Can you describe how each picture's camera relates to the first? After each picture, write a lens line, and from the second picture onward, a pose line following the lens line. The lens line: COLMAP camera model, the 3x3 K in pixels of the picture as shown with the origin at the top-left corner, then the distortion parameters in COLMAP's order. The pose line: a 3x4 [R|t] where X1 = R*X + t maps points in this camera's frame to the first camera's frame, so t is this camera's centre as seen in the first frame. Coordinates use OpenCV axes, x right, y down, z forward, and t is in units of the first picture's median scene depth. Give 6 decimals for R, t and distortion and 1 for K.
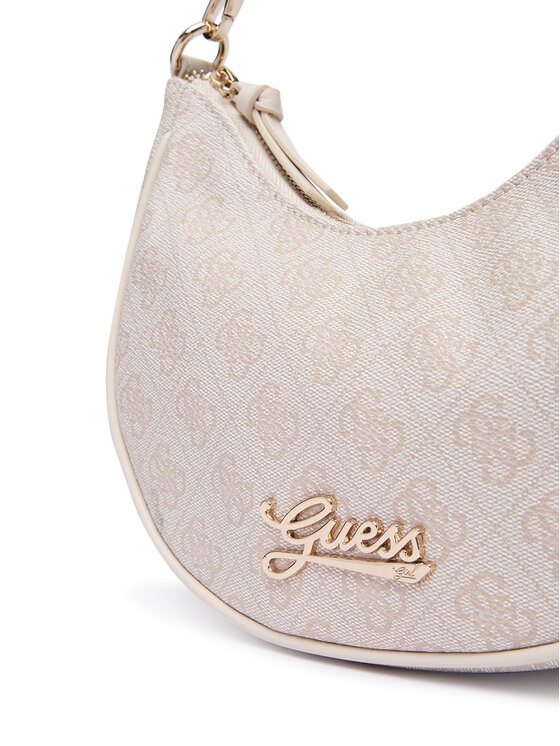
lens RADIAL K [[1057.0, 0, 279.4], [0, 1057.0, 370.7], [0, 0, 1]] dist [-0.118268, 0.000000]
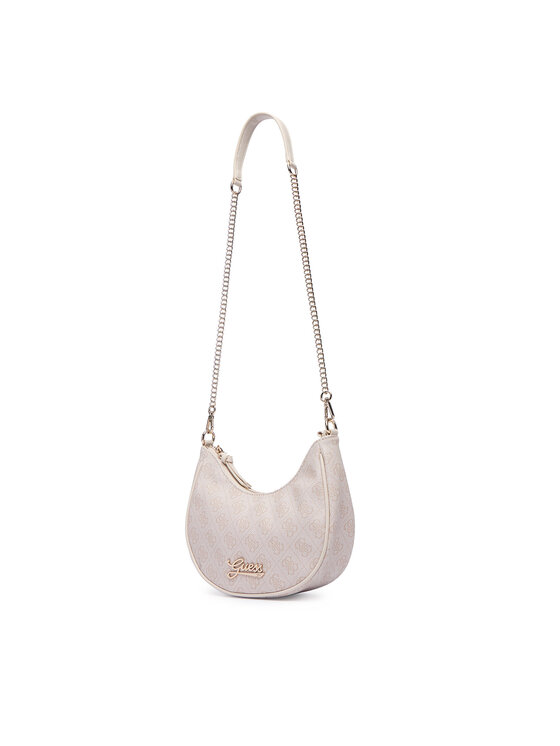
lens RADIAL K [[643.2, 0, 280.9], [0, 643.2, 374.0], [0, 0, 1]] dist [-0.069981, -0.001608]
pose [[0.996299, 0.008309, 0.085552, -0.027697], [0.006826, 0.984525, -0.175110, -0.162433], [-0.085683, 0.175046, 0.980825, -1.686812]]
